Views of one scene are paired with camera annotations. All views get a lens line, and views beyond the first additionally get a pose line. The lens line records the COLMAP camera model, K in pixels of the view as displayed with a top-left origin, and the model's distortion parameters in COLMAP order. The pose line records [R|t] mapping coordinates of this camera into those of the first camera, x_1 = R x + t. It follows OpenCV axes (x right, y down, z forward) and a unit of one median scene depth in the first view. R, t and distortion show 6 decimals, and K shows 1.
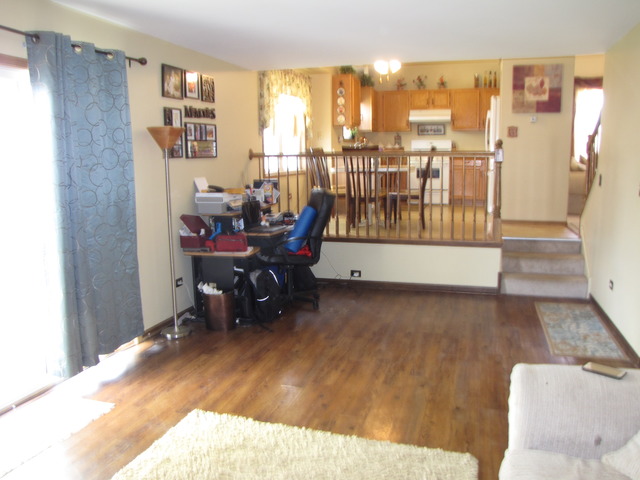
lens RADIAL K [[539.2, 0, 317.9], [0, 539.2, 248.9], [0, 0, 1]] dist [-0.188018, 0.184174]
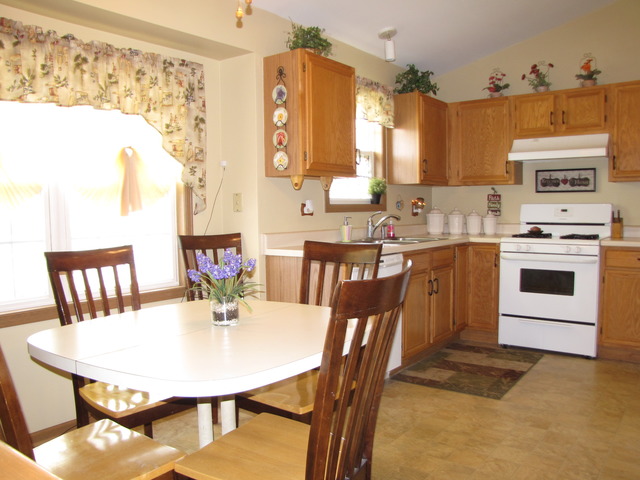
lens RADIAL K [[539.2, 0, 317.9], [0, 539.2, 248.9], [0, 0, 1]] dist [-0.188018, 0.184174]
pose [[0.938586, 0.025571, -0.344098, 0.180105], [-0.056853, 0.995081, -0.081130, -0.124778], [0.340330, 0.095710, 0.935422, 0.546668]]
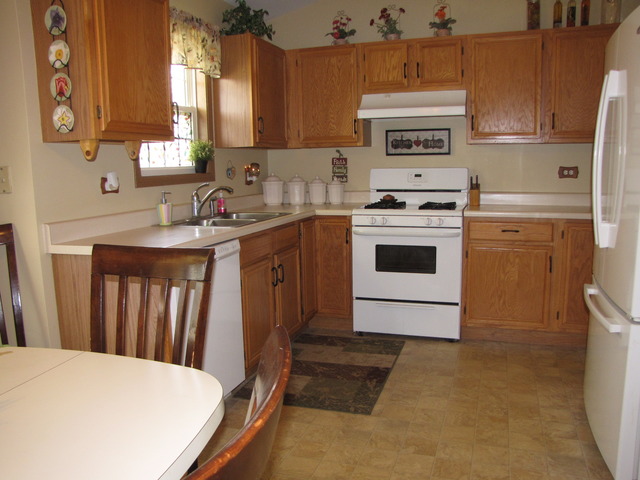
lens RADIAL K [[539.2, 0, 317.9], [0, 539.2, 248.9], [0, 0, 1]] dist [-0.188018, 0.184174]
pose [[0.999396, -0.005874, -0.034245, 0.159666], [0.005365, 0.999874, -0.014932, -0.145145], [0.034328, 0.014739, 0.999302, 0.627465]]
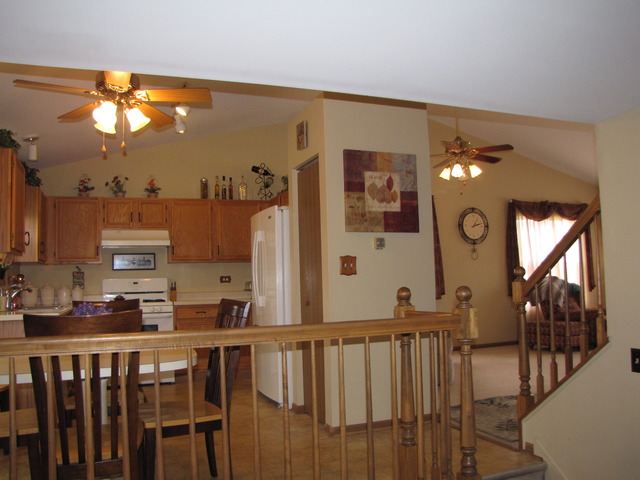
lens RADIAL K [[539.2, 0, 317.9], [0, 539.2, 248.9], [0, 0, 1]] dist [-0.188018, 0.184174]
pose [[0.781319, 0.024087, 0.623667, -0.007801], [0.127233, 0.972124, -0.196941, -0.093240], [-0.611025, 0.233225, 0.756475, 0.413432]]
